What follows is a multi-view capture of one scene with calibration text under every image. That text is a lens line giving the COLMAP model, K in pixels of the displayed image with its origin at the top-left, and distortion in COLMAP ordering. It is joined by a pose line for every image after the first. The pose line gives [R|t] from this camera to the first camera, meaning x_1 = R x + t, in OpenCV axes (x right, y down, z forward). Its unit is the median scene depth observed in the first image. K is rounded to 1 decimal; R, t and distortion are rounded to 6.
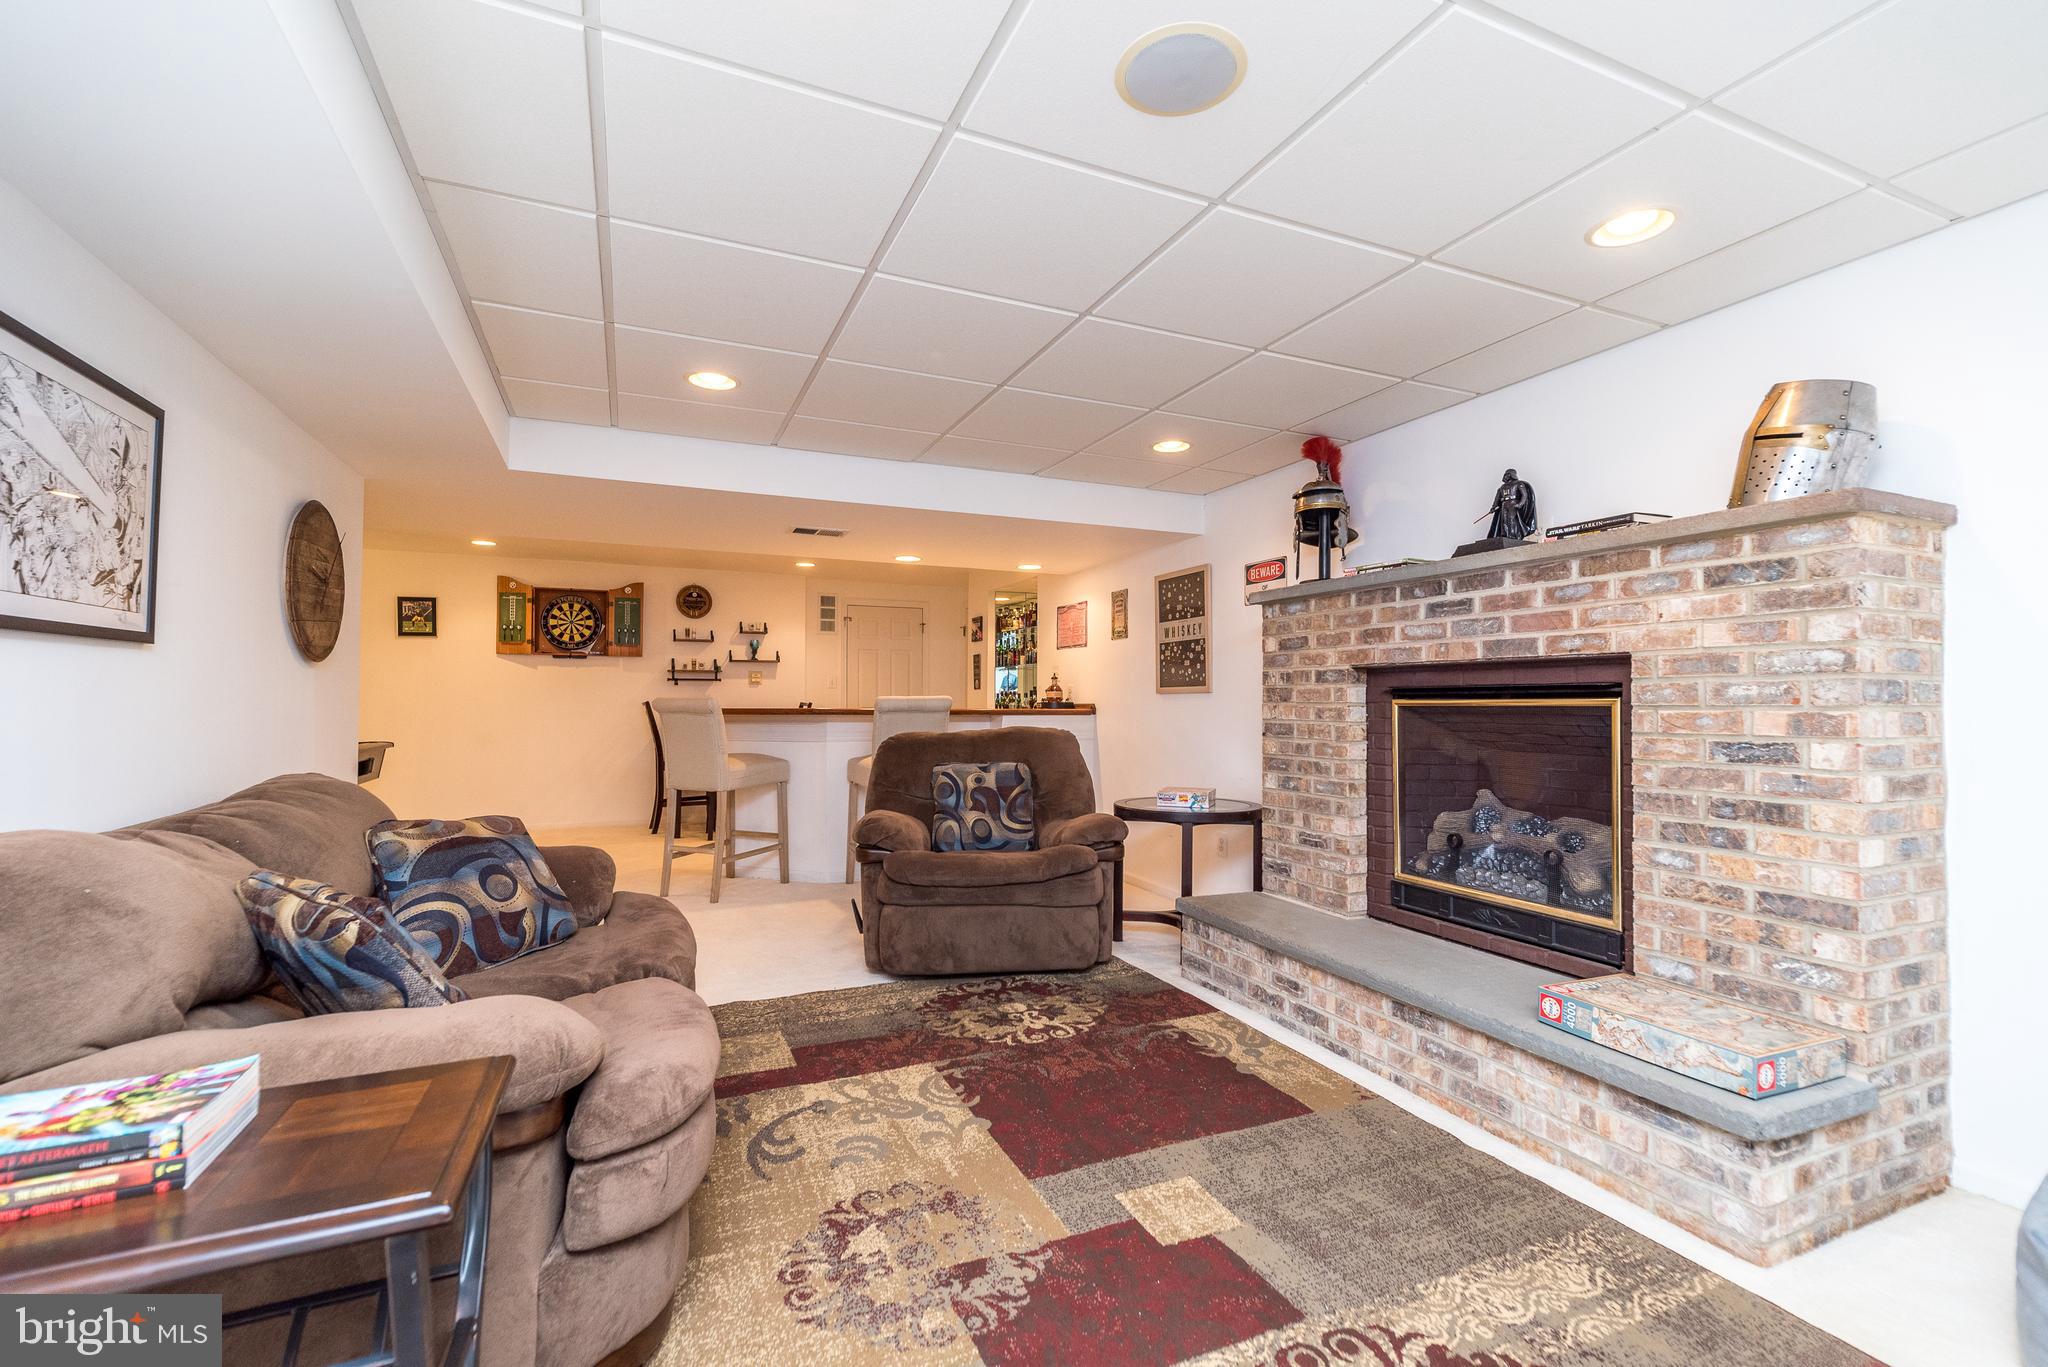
lens RADIAL K [[888.0, 0, 1024.0], [0, 888.0, 683.5], [0, 0, 1]] dist [0.006182, -0.000029]
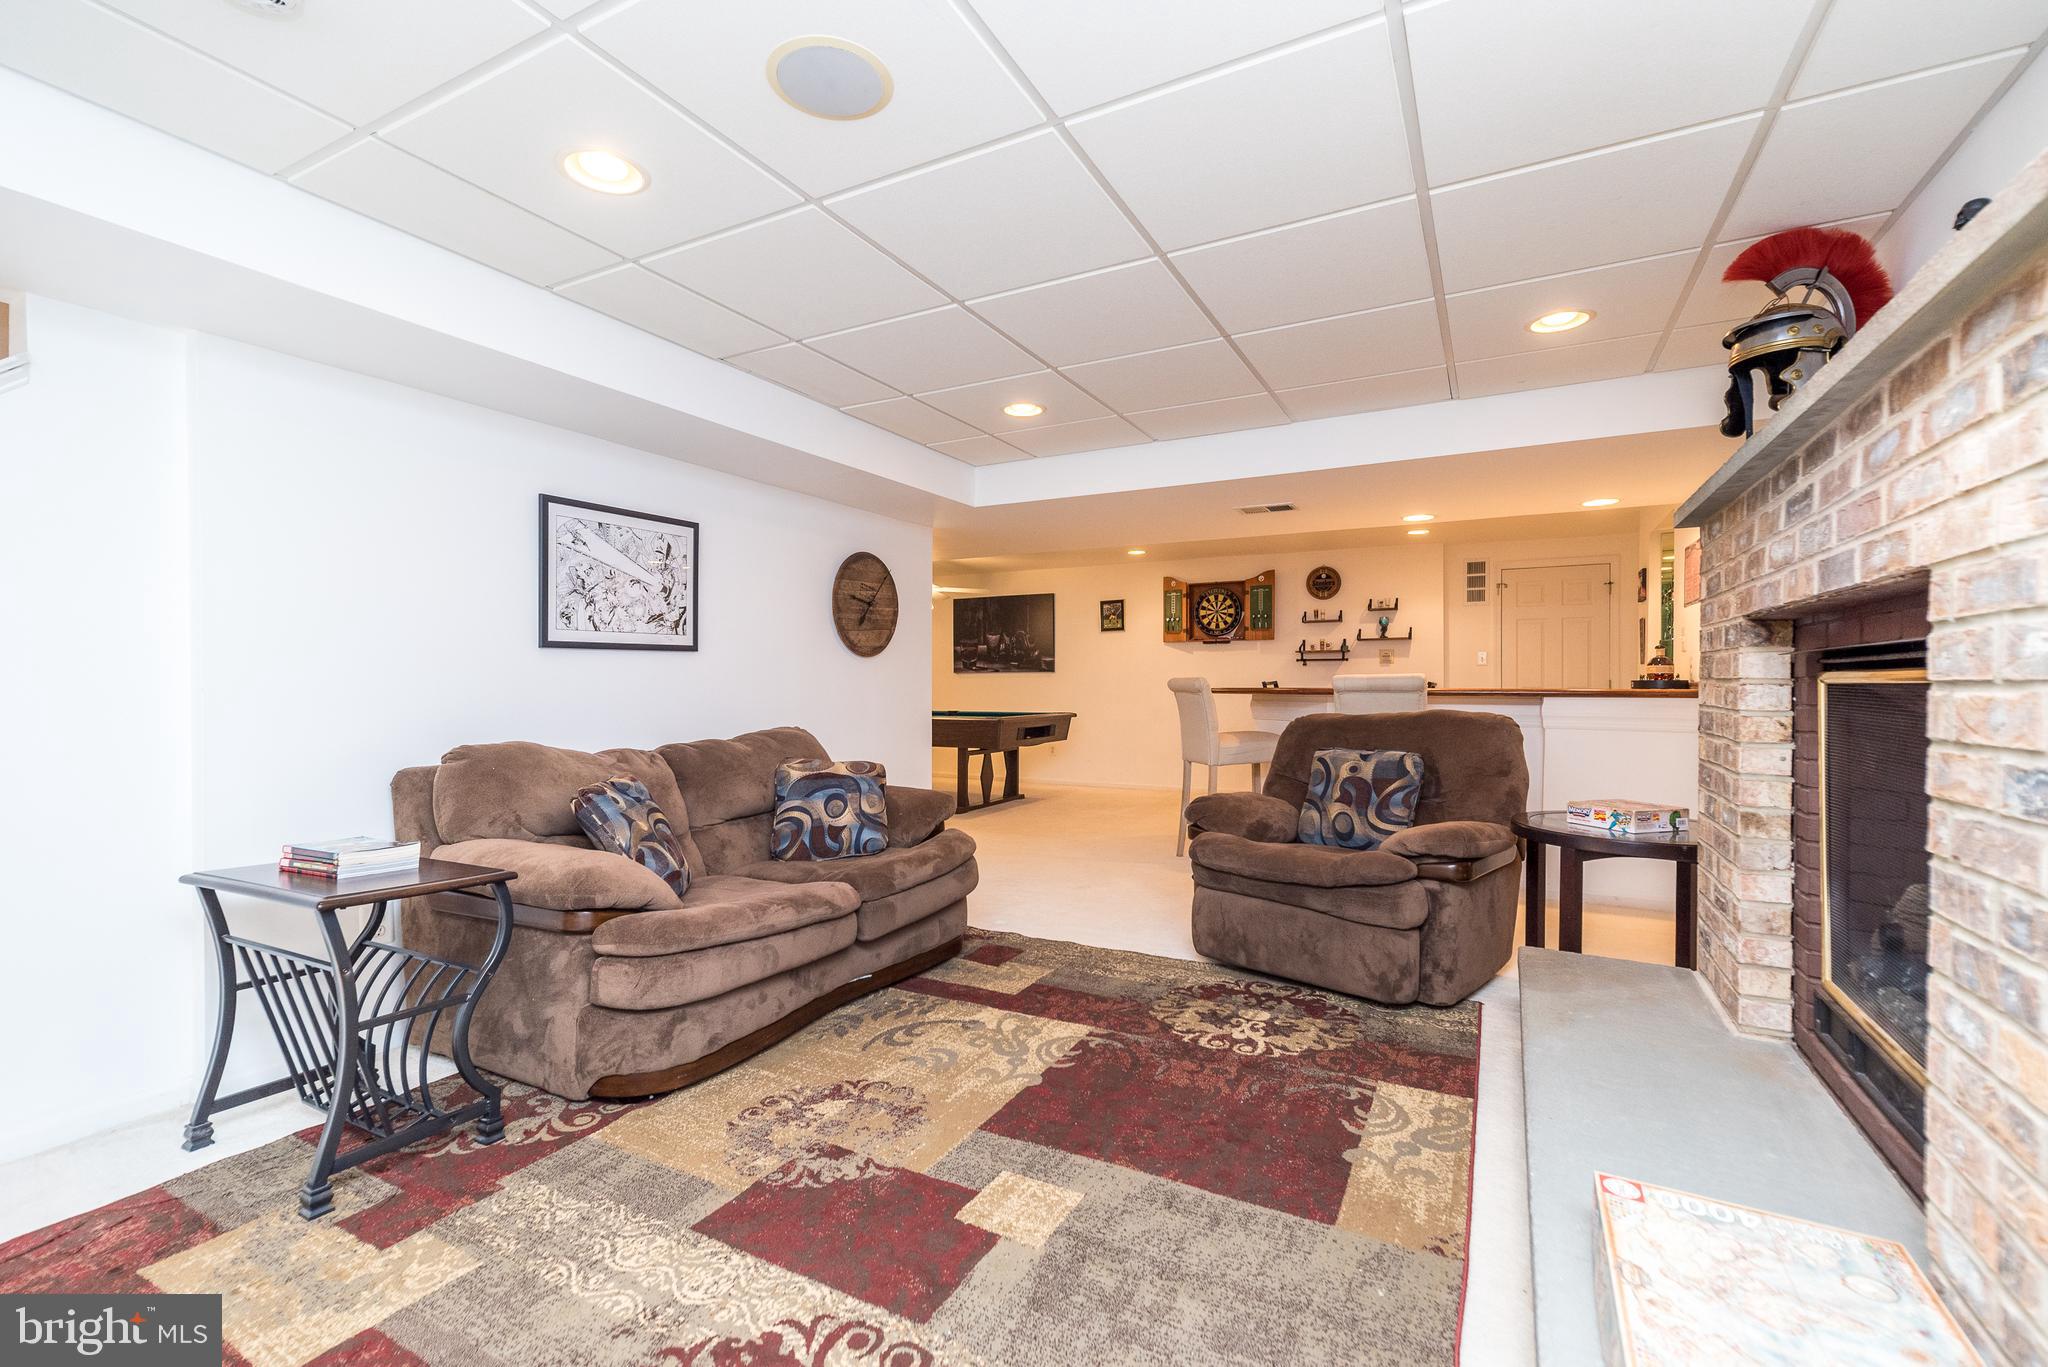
lens RADIAL K [[894.3, 0, 1024.0], [0, 894.3, 683.5], [0, 0, 1]] dist [0.010412, -0.000186]
pose [[0.614561, -0.002840, -0.788864, 0.627594], [0.020392, 0.999717, 0.012287, 0.008837], [0.788606, -0.023637, 0.614445, 0.279824]]
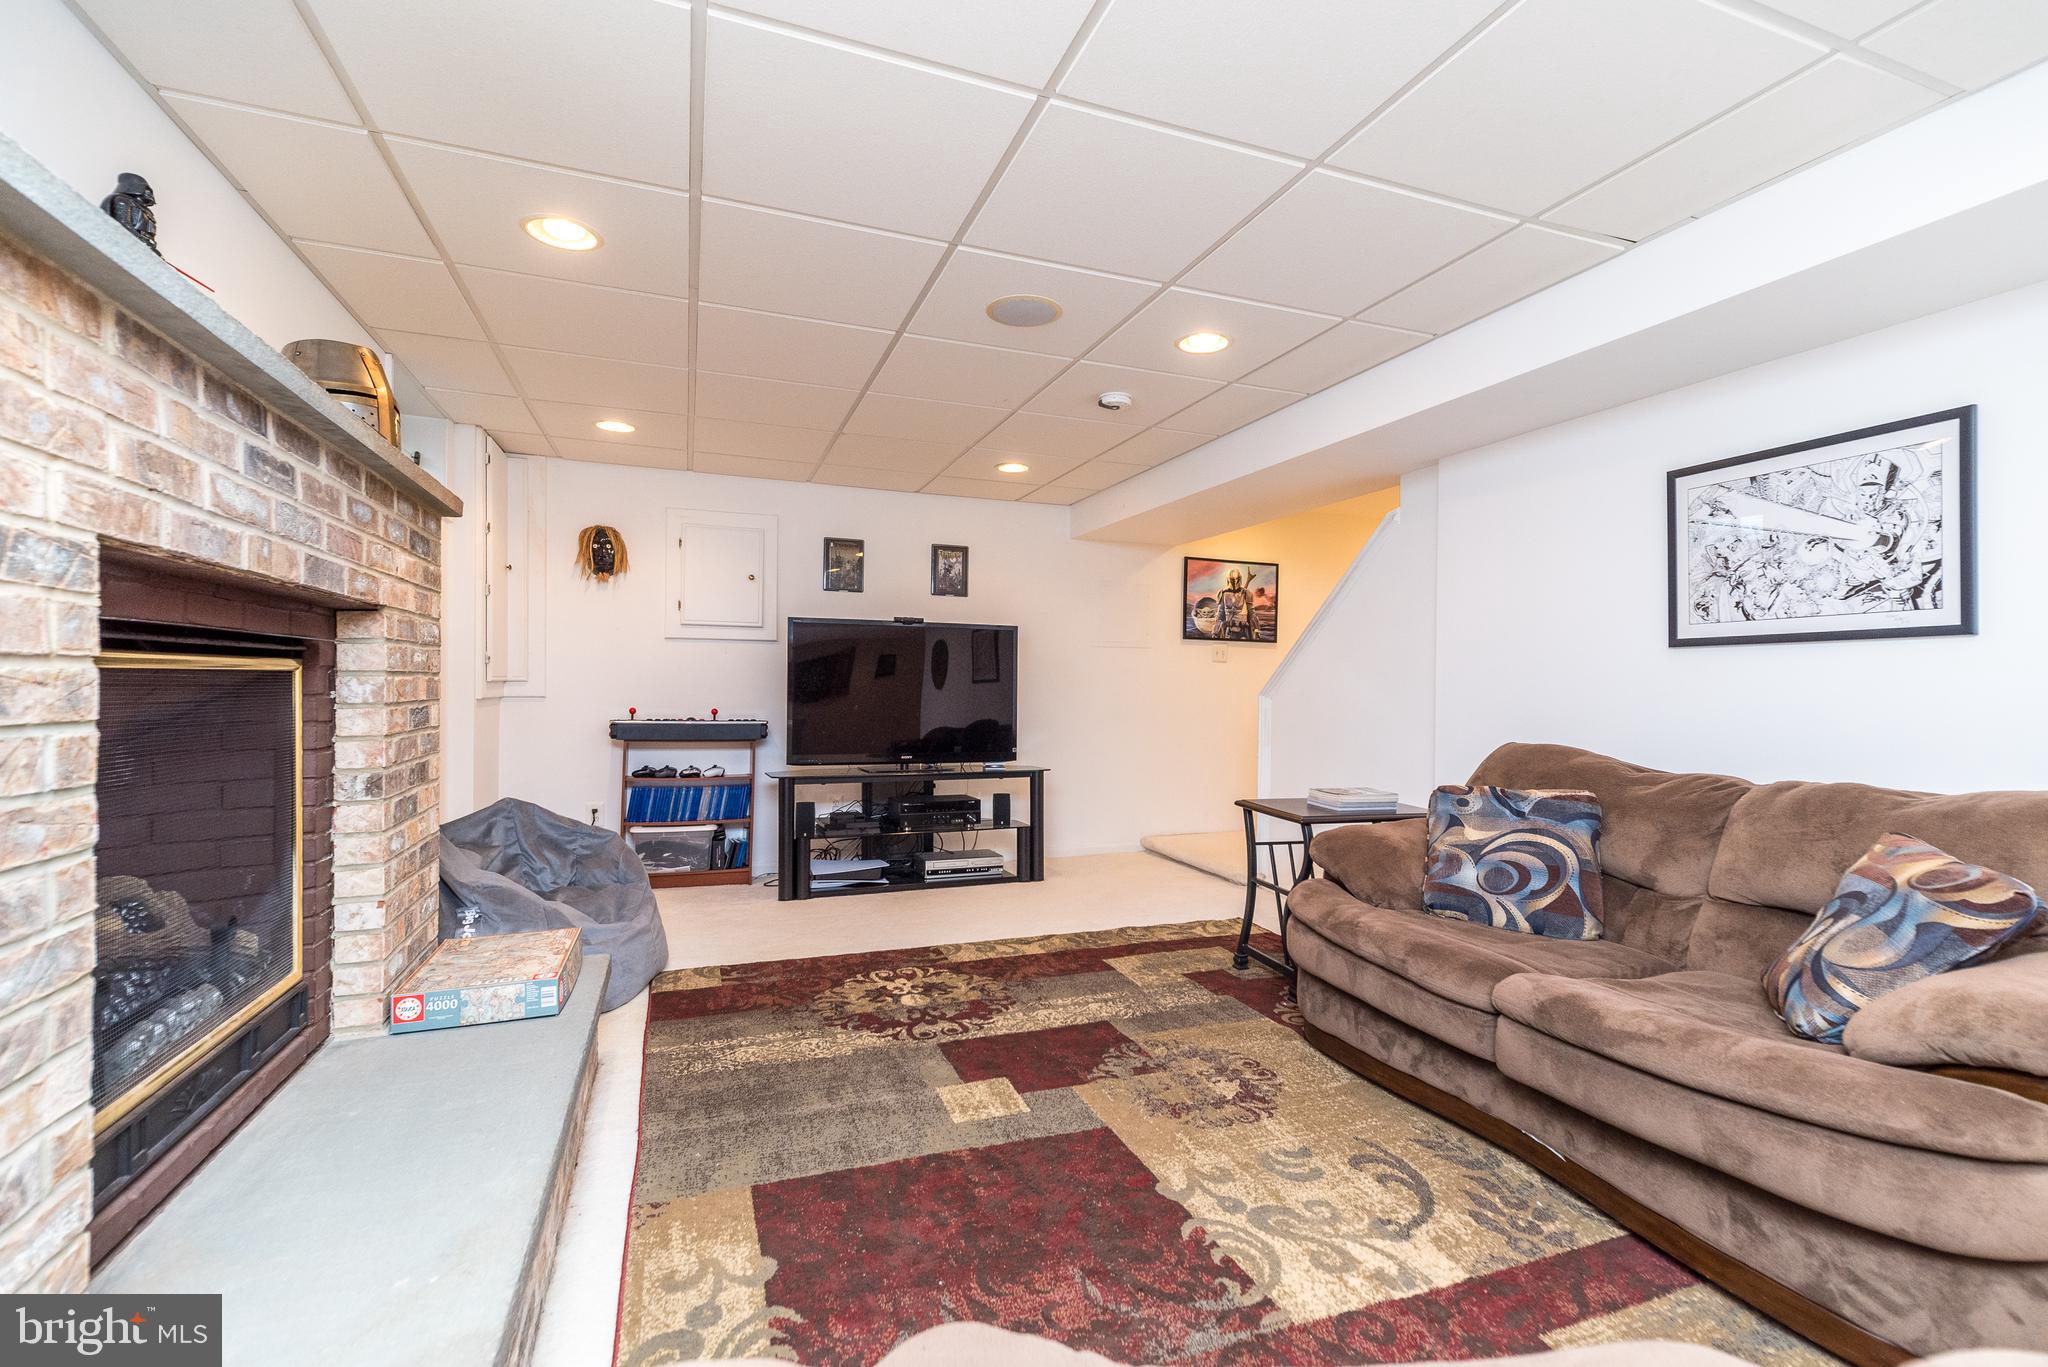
lens RADIAL K [[899.5, 0, 1024.0], [0, 899.5, 683.5], [0, 0, 1]] dist [0.008473, 0.000159]
pose [[-0.998197, -0.014745, 0.058190, 0.035004], [-0.016071, 0.999620, -0.022386, 0.037179], [-0.057838, -0.023281, -0.998054, 1.481596]]
